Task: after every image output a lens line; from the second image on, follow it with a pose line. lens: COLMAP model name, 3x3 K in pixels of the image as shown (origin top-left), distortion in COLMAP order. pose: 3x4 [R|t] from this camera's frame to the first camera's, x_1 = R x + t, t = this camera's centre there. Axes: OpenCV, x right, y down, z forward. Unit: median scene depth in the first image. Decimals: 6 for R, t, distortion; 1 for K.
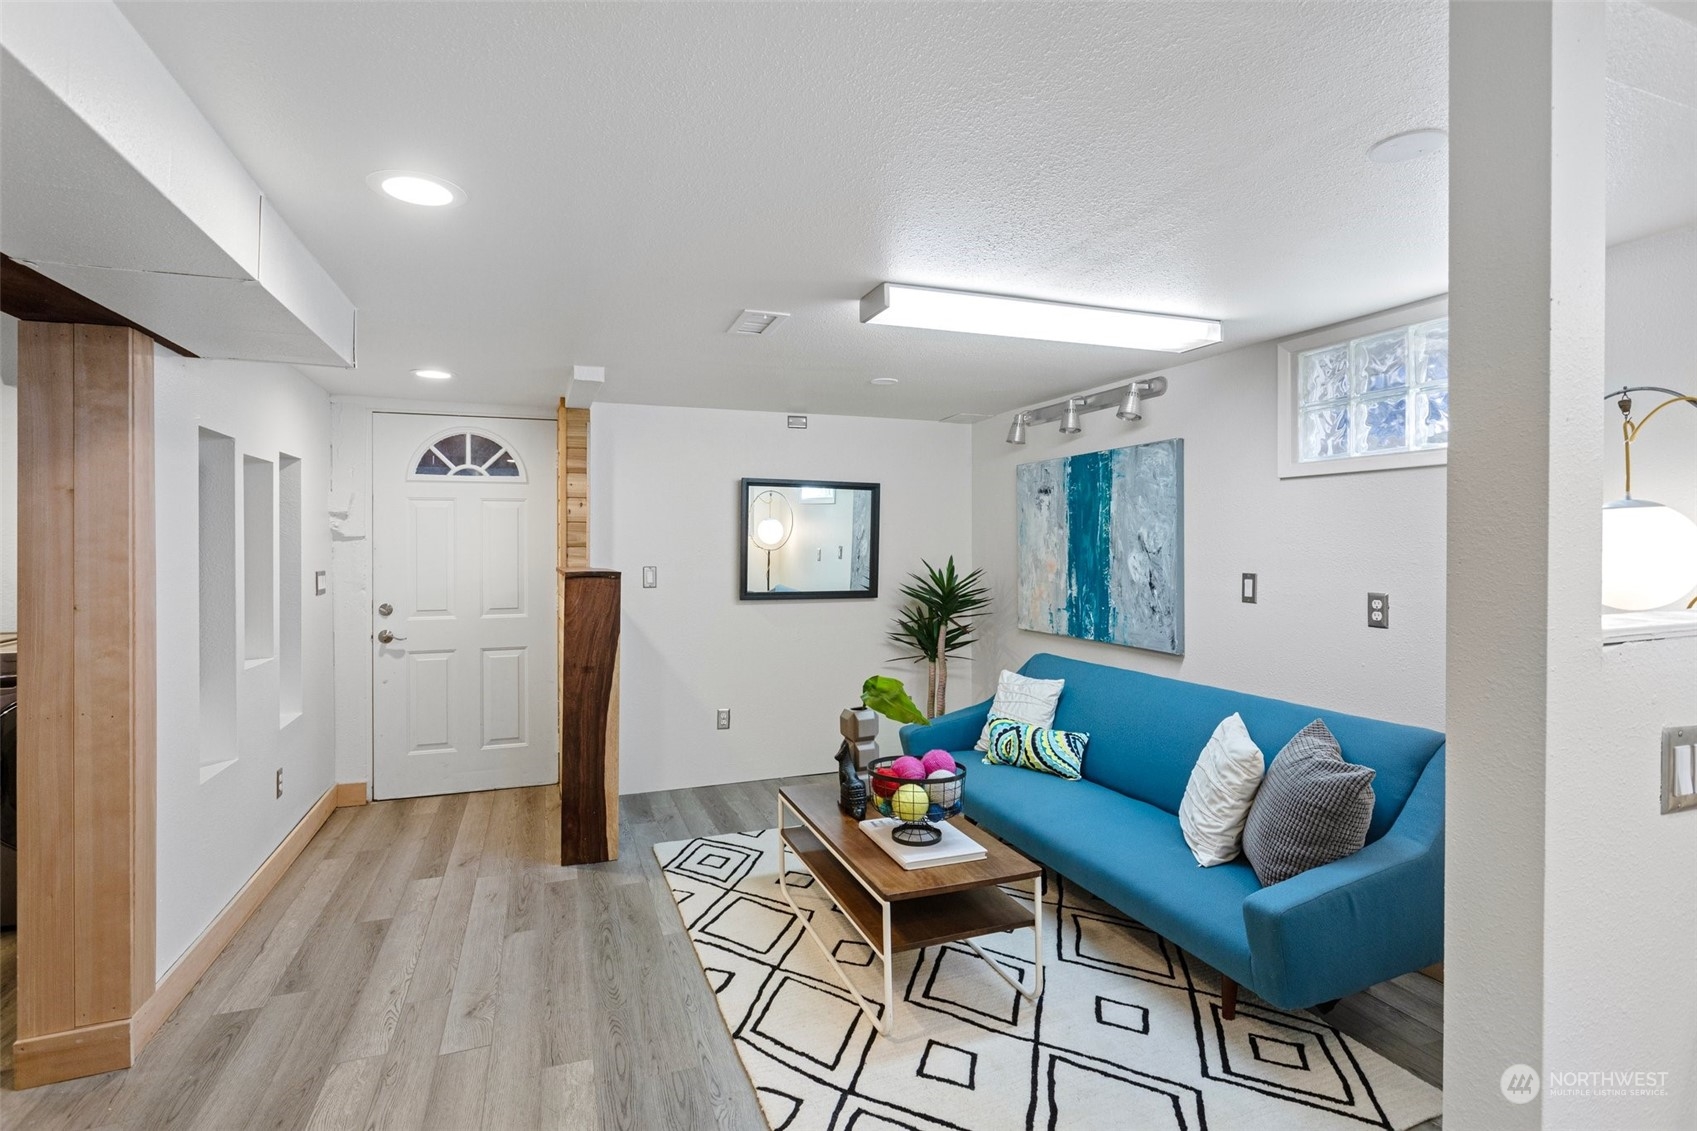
lens RADIAL K [[865.3, 0, 845.2], [0, 865.3, 548.2], [0, 0, 1]] dist [-0.002080, 0.002597]
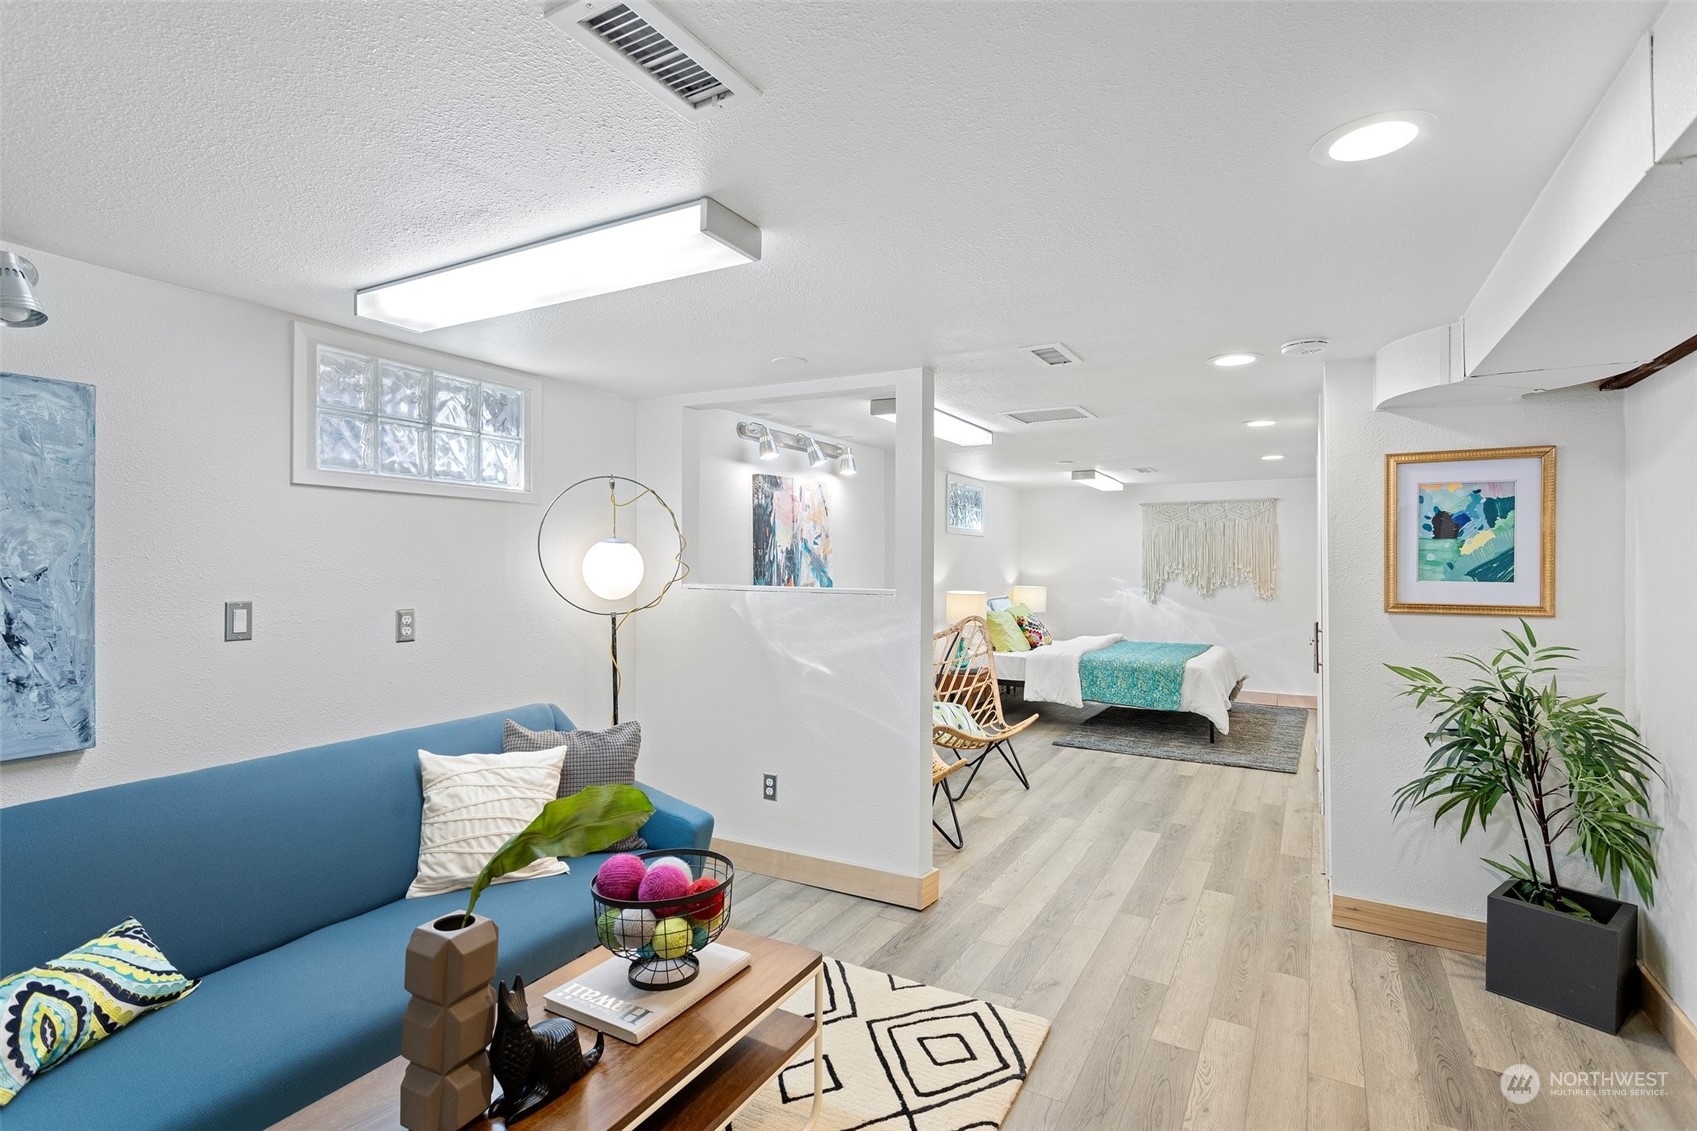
lens RADIAL K [[815.3, 0, 844.0], [0, 815.3, 572.4], [0, 0, 1]] dist [-0.001446, 0.000578]
pose [[-0.659025, -0.014408, 0.751983, -0.385732], [-0.001296, 0.999837, 0.018021, -0.009033], [-0.752120, 0.010902, -0.658936, 0.991676]]
